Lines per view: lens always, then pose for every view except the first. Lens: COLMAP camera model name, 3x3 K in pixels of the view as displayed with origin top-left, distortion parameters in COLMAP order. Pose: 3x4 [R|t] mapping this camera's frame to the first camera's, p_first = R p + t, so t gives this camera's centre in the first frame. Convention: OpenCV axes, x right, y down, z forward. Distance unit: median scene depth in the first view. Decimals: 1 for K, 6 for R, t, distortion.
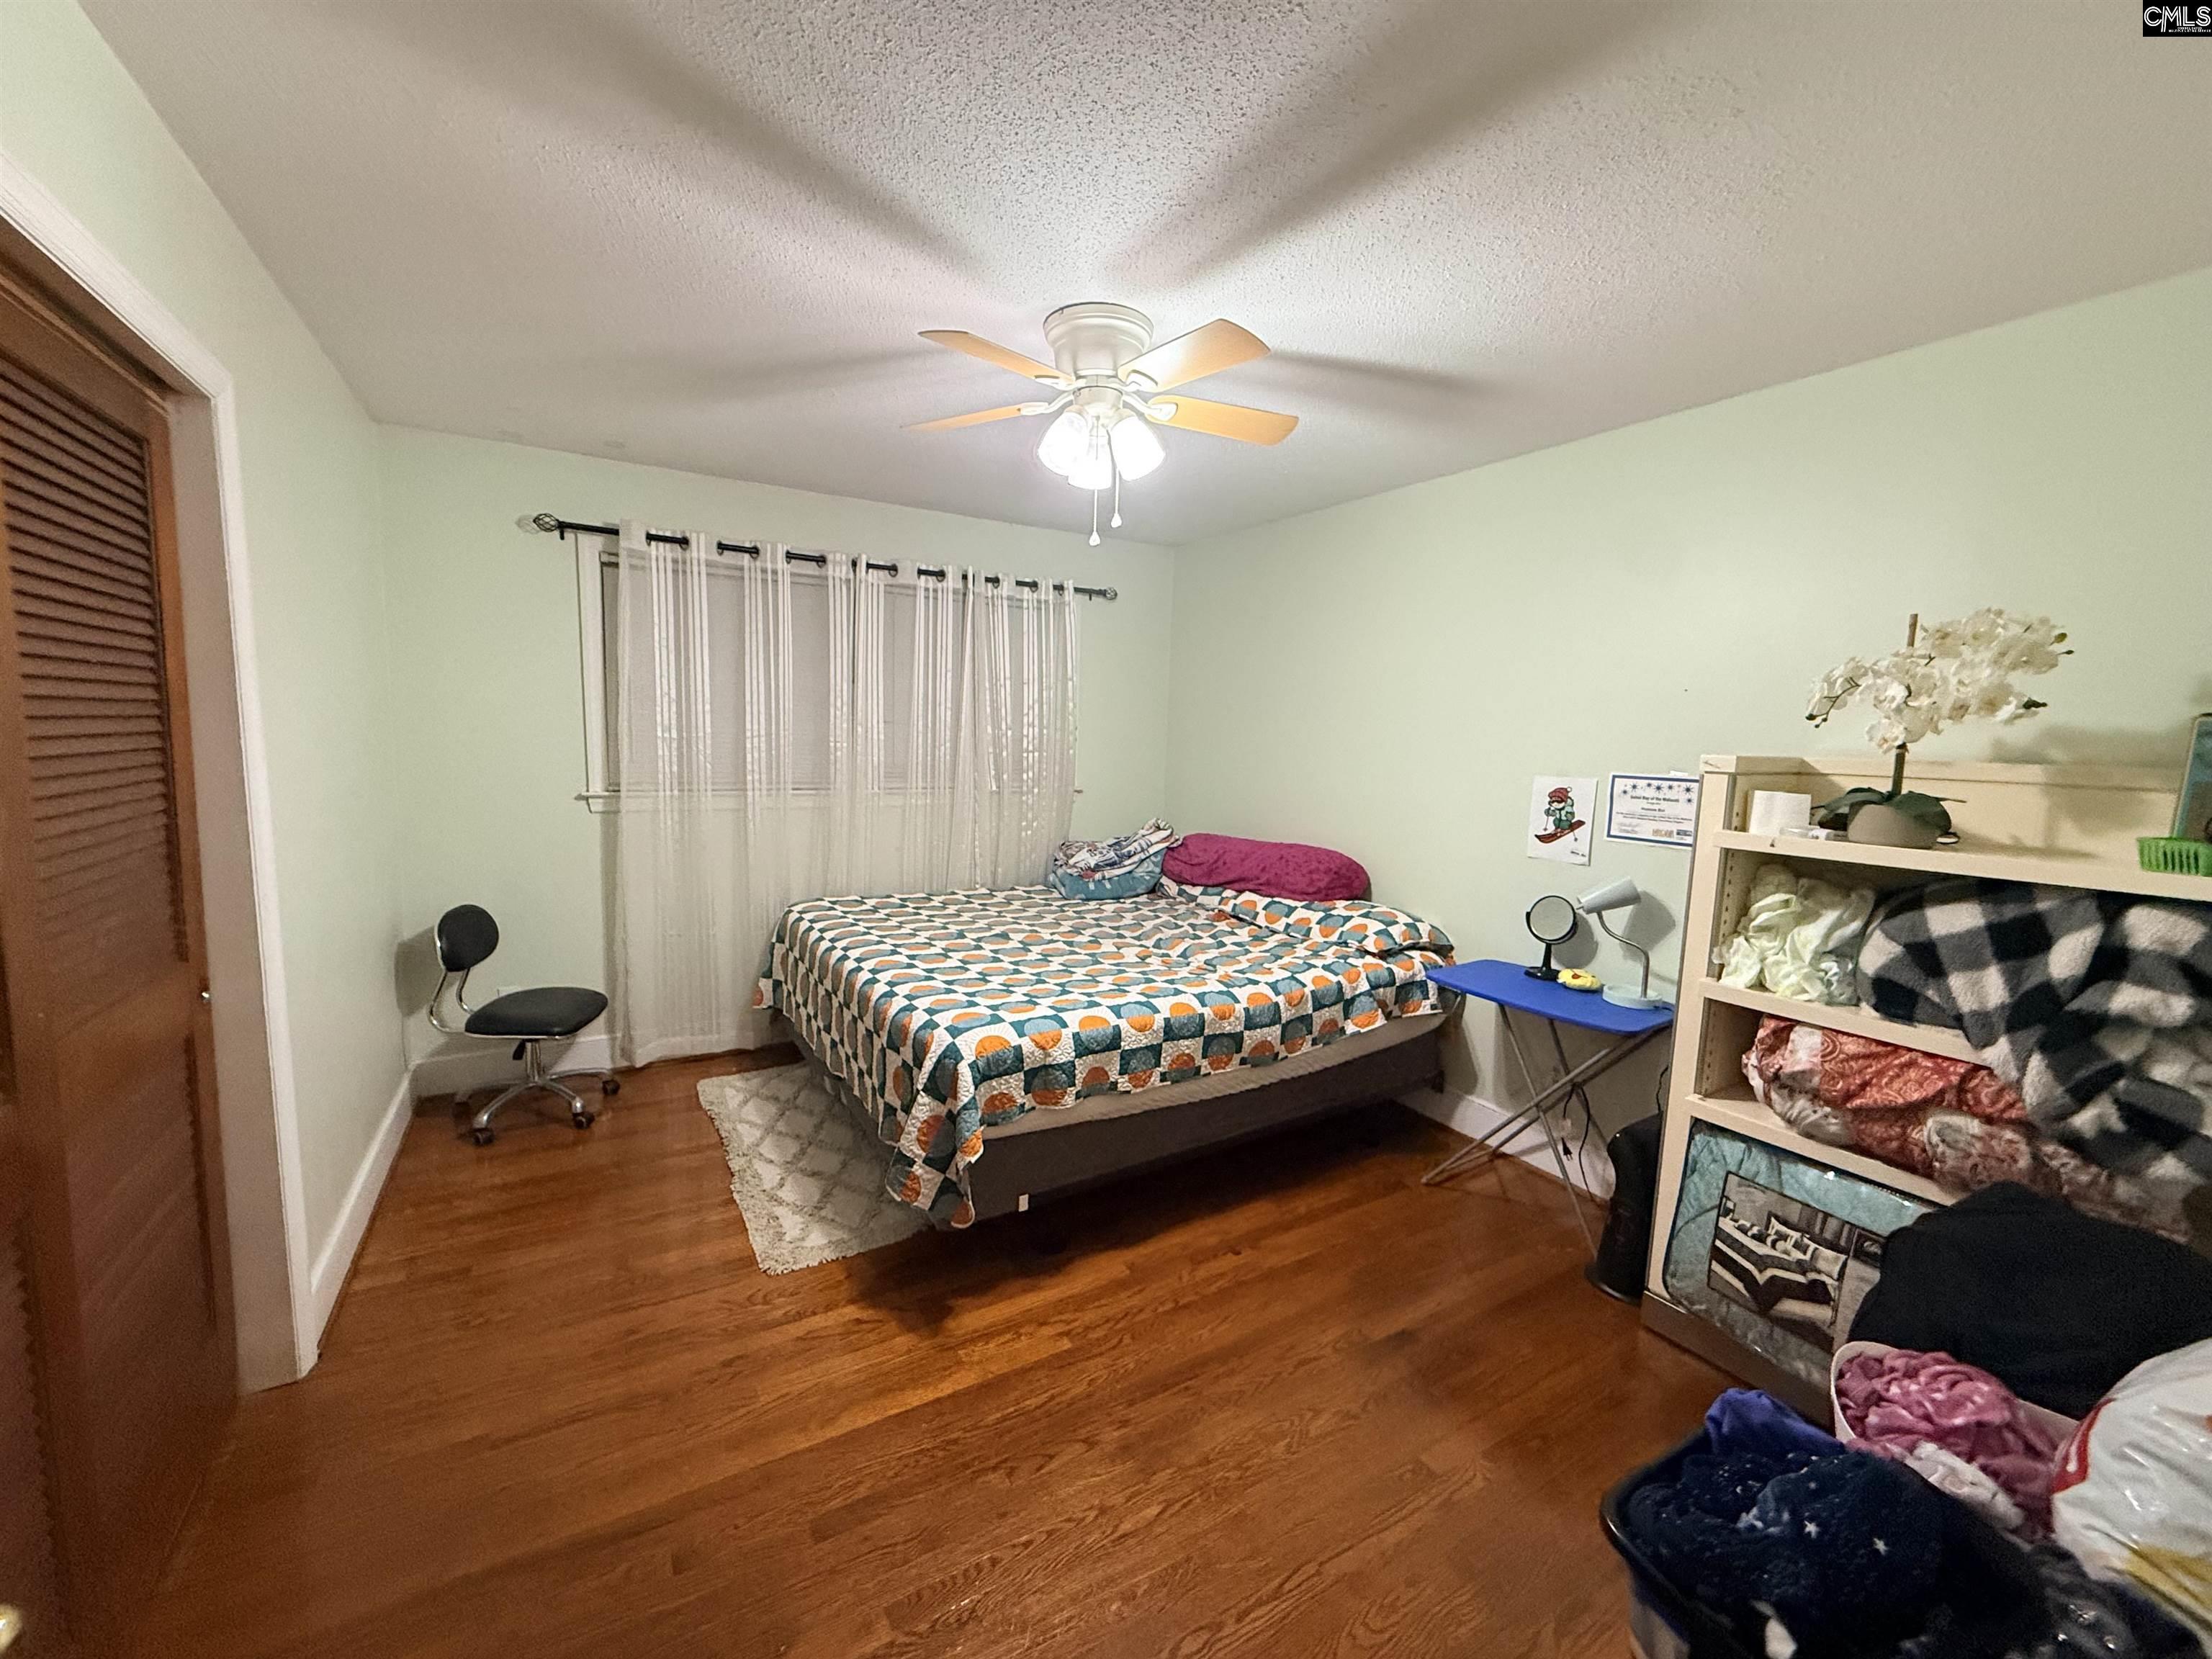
lens RADIAL K [[875.8, 0, 1099.5], [0, 875.8, 833.4], [0, 0, 1]] dist [-0.004230, 0.000596]
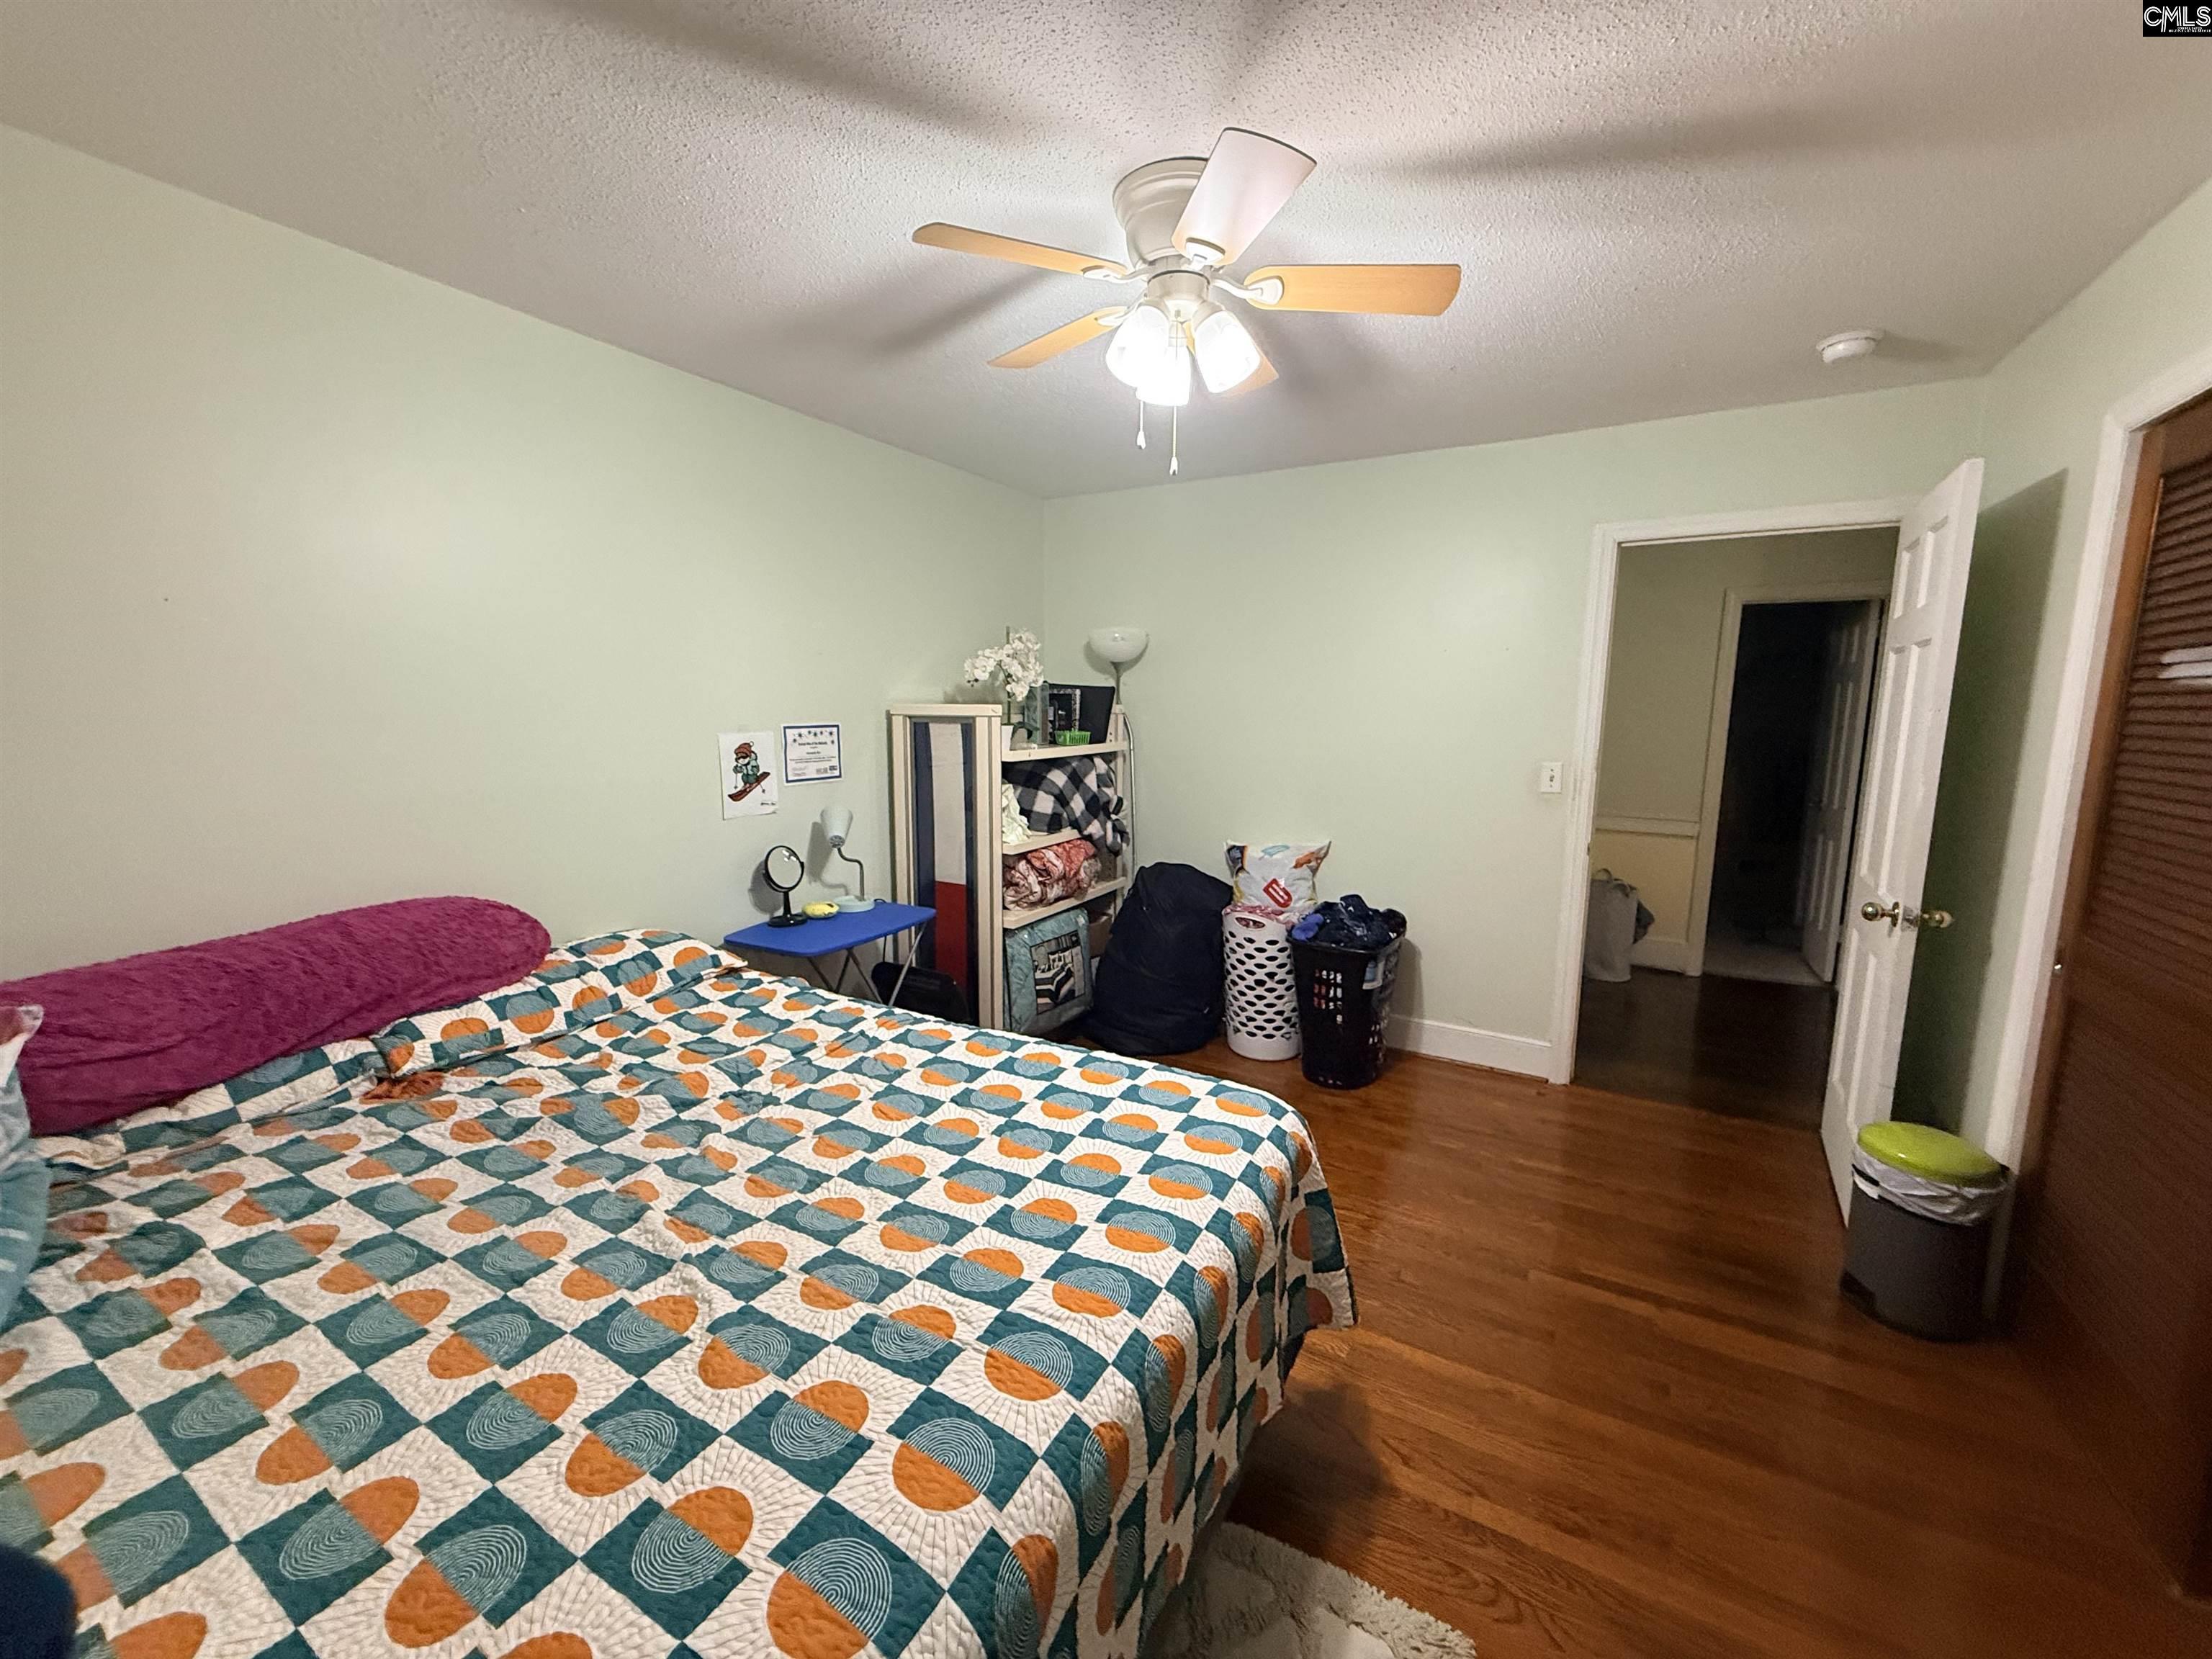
lens RADIAL K [[875.8, 0, 1100.4], [0, 875.8, 829.4], [0, 0, 1]] dist [-0.004230, 0.000596]
pose [[-0.493049, -0.156495, 0.855811, -0.598282], [0.079274, 0.971515, 0.223324, -0.161839], [-0.866383, 0.177953, -0.466598, 1.242200]]
